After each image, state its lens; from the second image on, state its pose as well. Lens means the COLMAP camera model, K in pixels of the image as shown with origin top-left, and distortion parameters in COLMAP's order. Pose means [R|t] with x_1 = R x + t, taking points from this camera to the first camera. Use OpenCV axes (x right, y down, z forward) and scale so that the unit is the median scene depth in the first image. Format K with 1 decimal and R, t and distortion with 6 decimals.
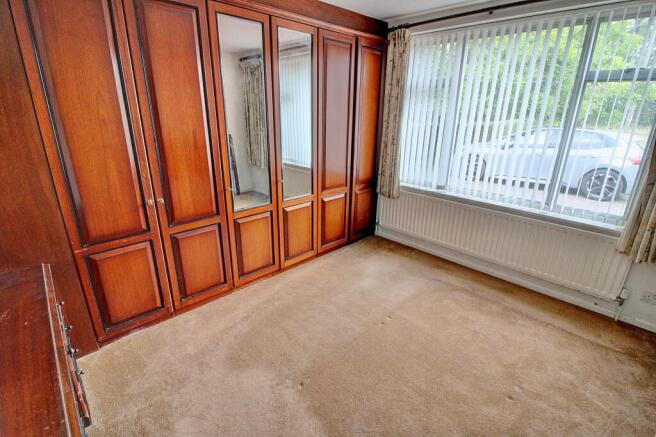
lens RADIAL K [[307.9, 0, 327.9], [0, 307.9, 215.9], [0, 0, 1]] dist [0.006295, 0.000490]
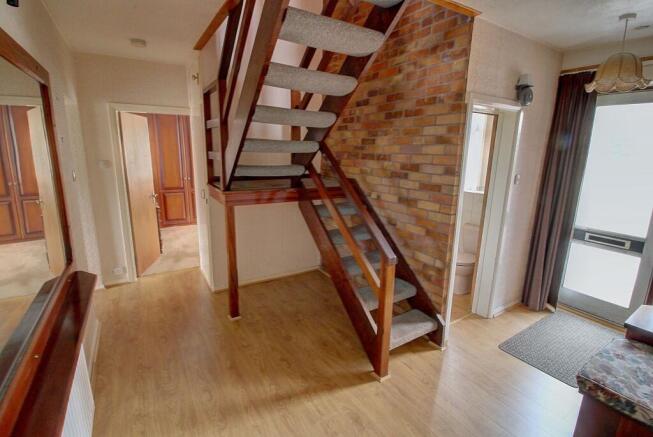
lens RADIAL K [[306.5, 0, 326.5], [0, 306.5, 216.1], [0, 0, 1]] dist [0.006295, 0.000490]
pose [[0.979314, 0.052574, -0.195398, 1.300760], [-0.075613, 0.990784, -0.112384, 0.530911], [0.187688, 0.124834, 0.974264, -1.504980]]
